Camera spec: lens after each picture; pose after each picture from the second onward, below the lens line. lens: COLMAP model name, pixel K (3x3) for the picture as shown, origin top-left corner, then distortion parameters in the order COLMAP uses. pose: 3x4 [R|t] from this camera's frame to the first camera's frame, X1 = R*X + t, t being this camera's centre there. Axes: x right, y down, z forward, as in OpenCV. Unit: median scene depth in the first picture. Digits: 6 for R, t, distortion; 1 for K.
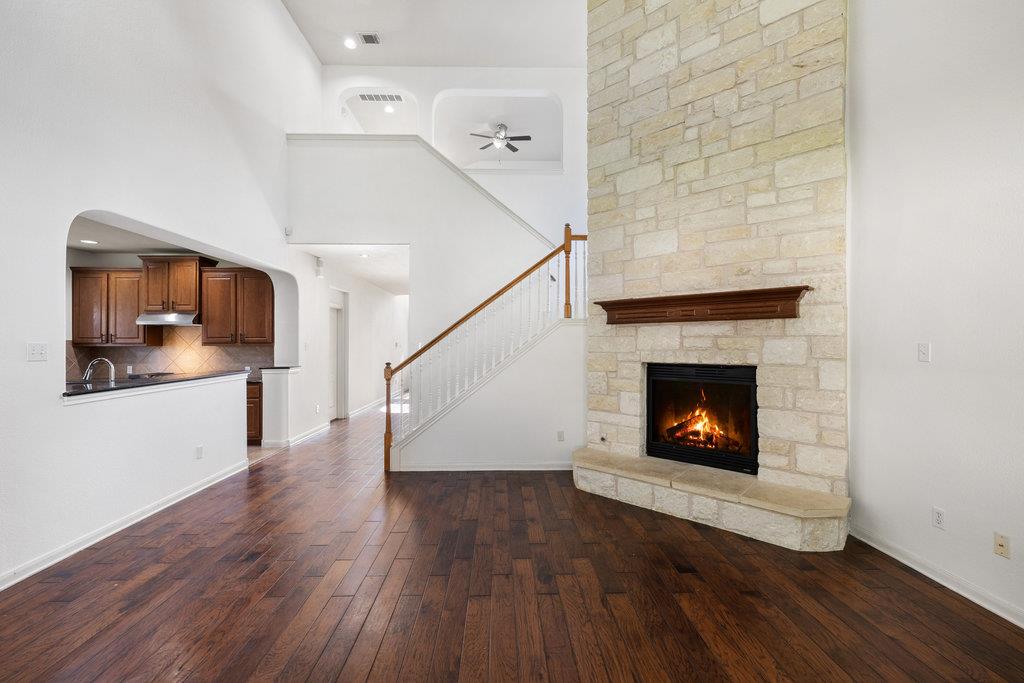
lens RADIAL K [[428.6, 0, 510.4], [0, 428.6, 340.0], [0, 0, 1]] dist [0.000845, 0.000198]
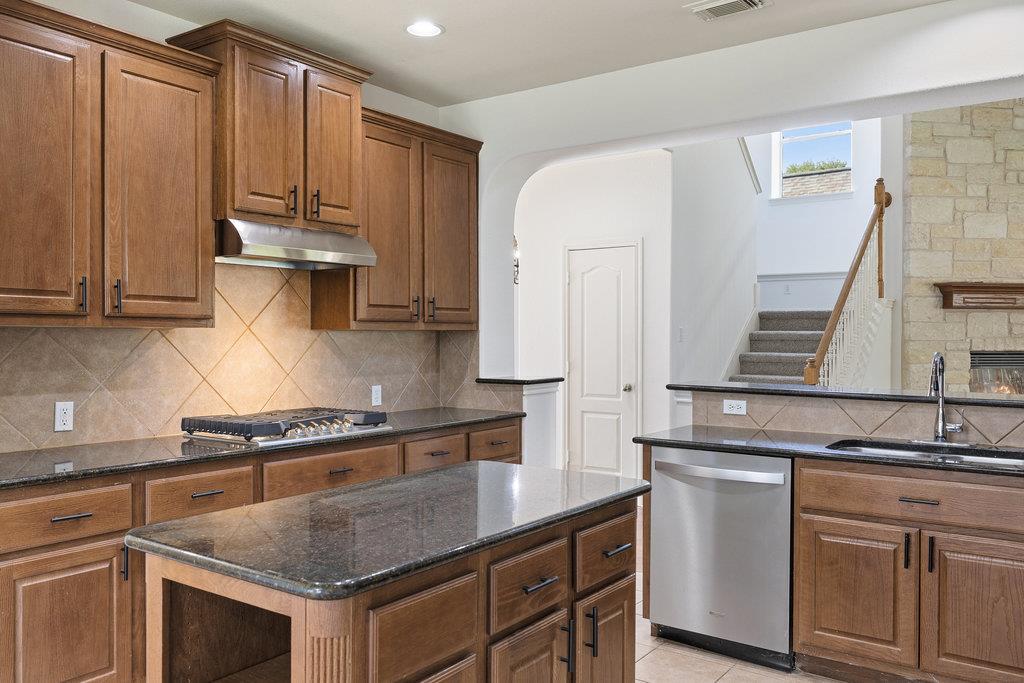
lens RADIAL K [[824.6, 0, 512.0], [0, 824.6, 341.5], [0, 0, 1]] dist [0.004418, -0.000421]
pose [[0.600098, -0.002482, 0.799923, -1.815984], [-0.010694, 0.999881, 0.011125, 0.023584], [-0.799855, -0.015230, 0.600000, 0.764051]]
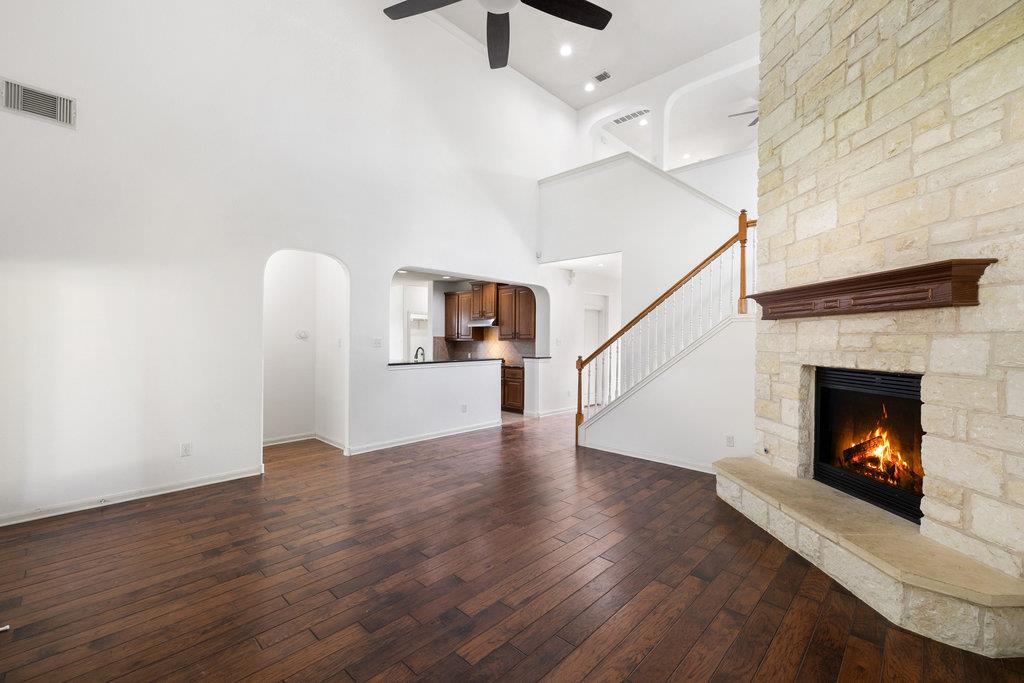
lens RADIAL K [[430.3, 0, 512.2], [0, 430.3, 338.7], [0, 0, 1]] dist [0.001475, 0.000281]
pose [[0.705920, 0.005647, -0.708269, 0.530598], [-0.003014, 0.999983, 0.004968, -0.000981], [0.708285, -0.001372, 0.705926, 0.009589]]
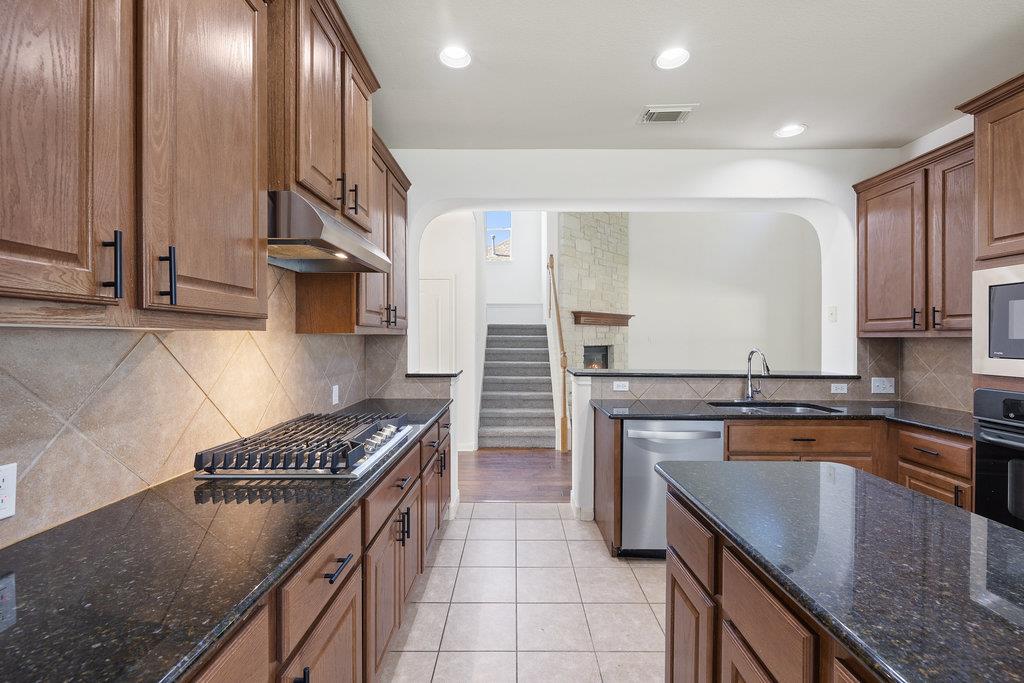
lens RADIAL K [[430.3, 0, 512.2], [0, 430.3, 338.7], [0, 0, 1]] dist [0.001475, 0.000281]
pose [[0.028282, 0.000581, 0.999600, -1.649214], [-0.010285, 0.999947, -0.000290, 0.026579], [-0.999547, -0.010273, 0.028286, 1.329629]]
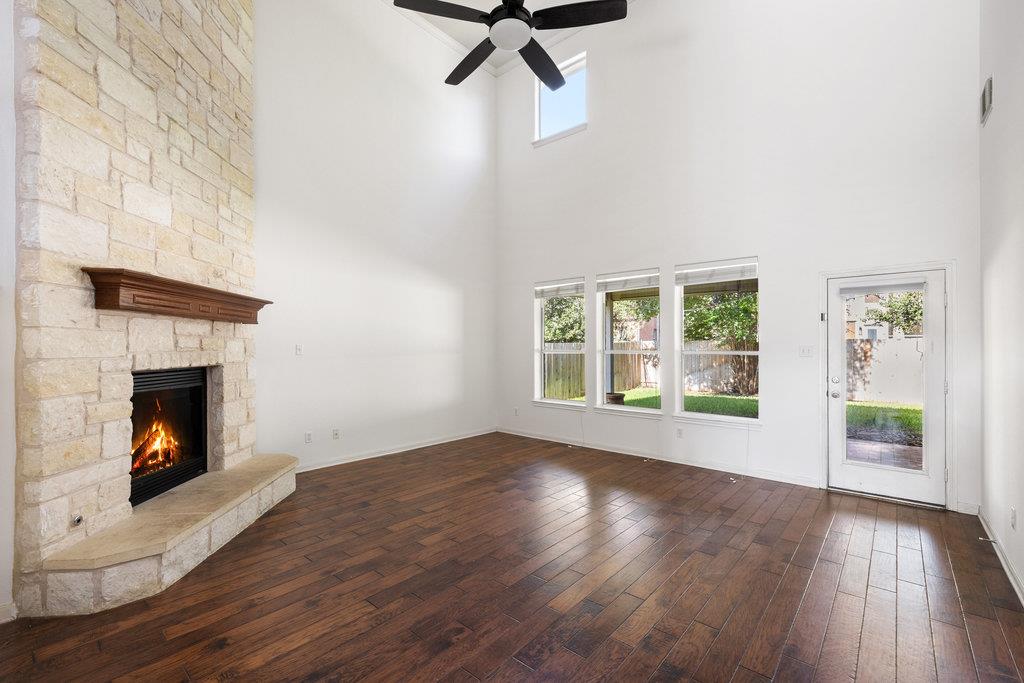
lens RADIAL K [[441.4, 0, 507.6], [0, 441.4, 346.0], [0, 0, 1]] dist [0.001216, 0.000135]
pose [[-0.729908, 0.005015, 0.683527, -0.621387], [-0.002475, 0.999947, -0.009979, 0.019420], [-0.683541, -0.008975, -0.729857, 1.166484]]
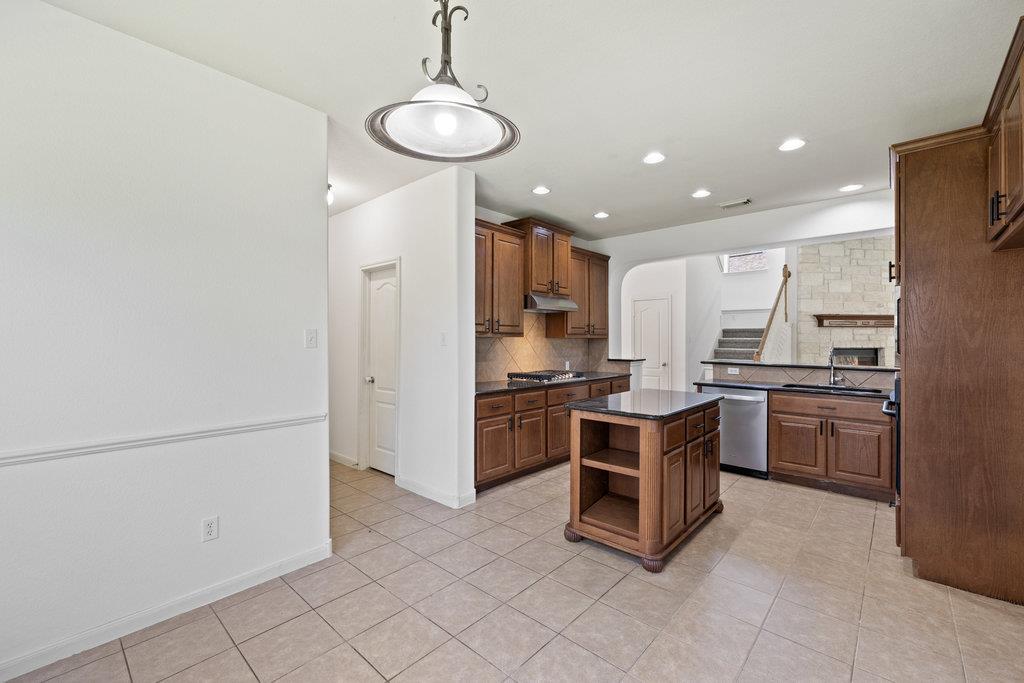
lens RADIAL K [[430.3, 0, 512.2], [0, 430.3, 338.7], [0, 0, 1]] dist [0.001475, 0.000281]
pose [[0.685484, 0.005812, 0.728064, -2.167684], [-0.009980, 0.999949, 0.001415, 0.024948], [-0.728019, -0.008236, 0.685507, 0.769559]]
